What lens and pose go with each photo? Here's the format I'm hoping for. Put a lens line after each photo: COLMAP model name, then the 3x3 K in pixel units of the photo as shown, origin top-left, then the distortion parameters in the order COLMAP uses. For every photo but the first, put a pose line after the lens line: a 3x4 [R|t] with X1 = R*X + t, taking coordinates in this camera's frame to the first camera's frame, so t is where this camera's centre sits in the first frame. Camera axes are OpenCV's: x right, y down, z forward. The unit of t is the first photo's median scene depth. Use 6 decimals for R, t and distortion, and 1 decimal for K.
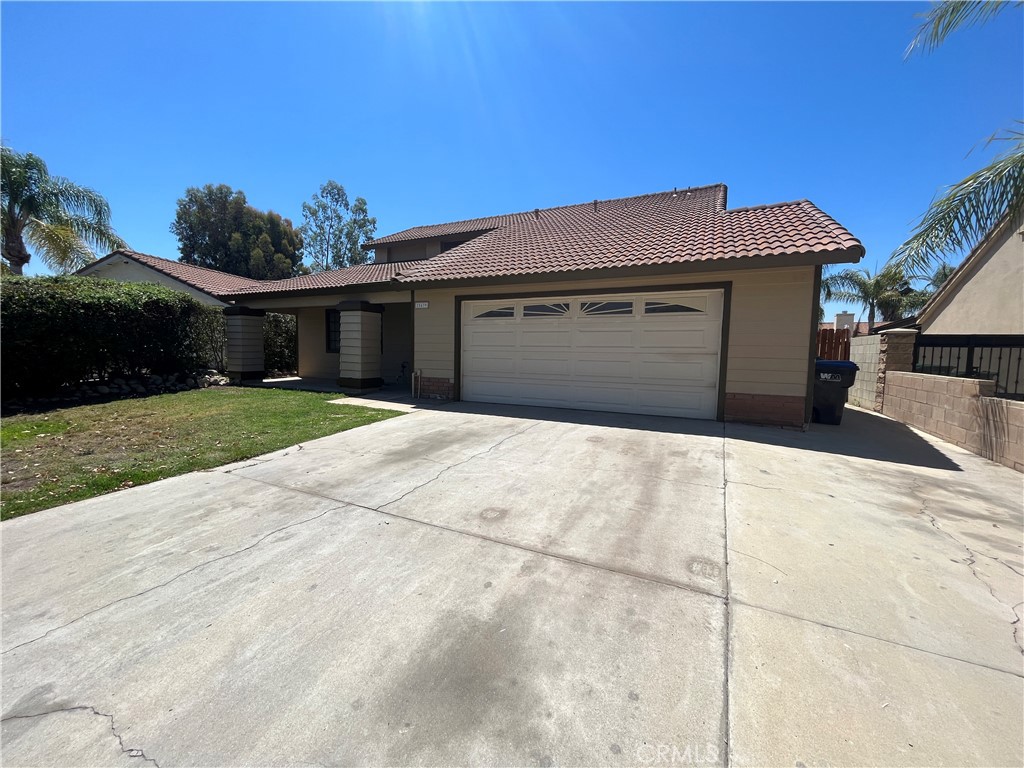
lens RADIAL K [[413.2, 0, 507.2], [0, 413.2, 383.4], [0, 0, 1]] dist [-0.002776, -0.000286]
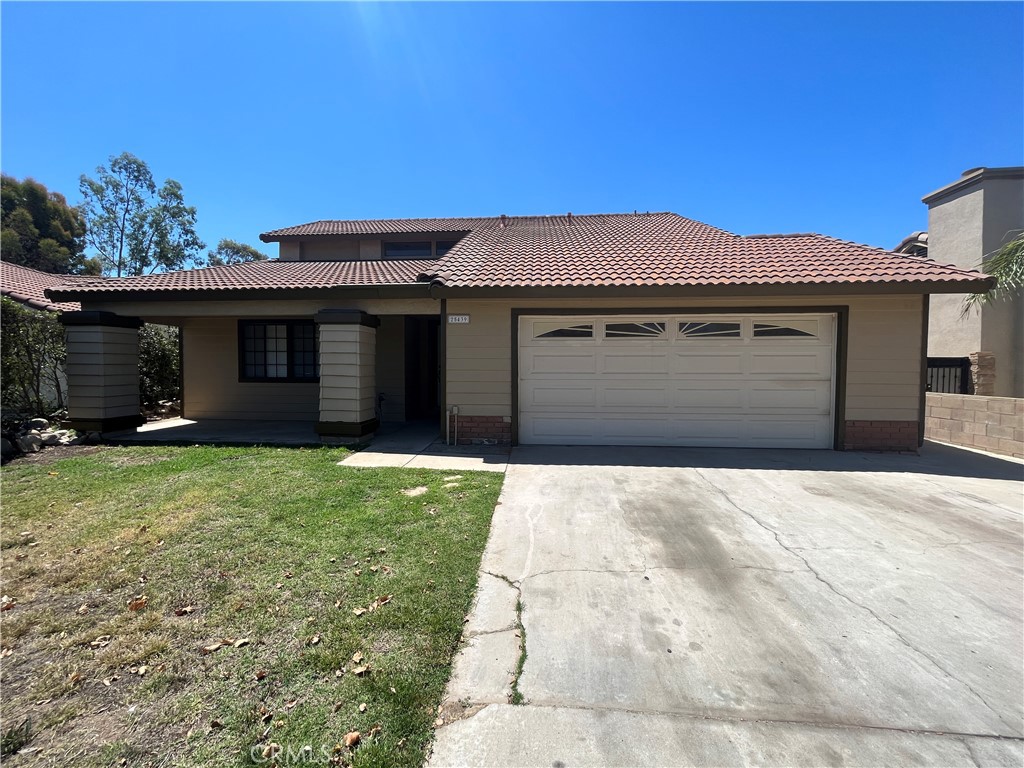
lens RADIAL K [[413.2, 0, 507.2], [0, 413.2, 383.4], [0, 0, 1]] dist [-0.002776, -0.000286]
pose [[0.930068, -0.026736, 0.366414, -0.379105], [0.040614, 0.998718, -0.030217, -0.045628], [-0.365136, 0.042986, 0.929961, 0.267848]]
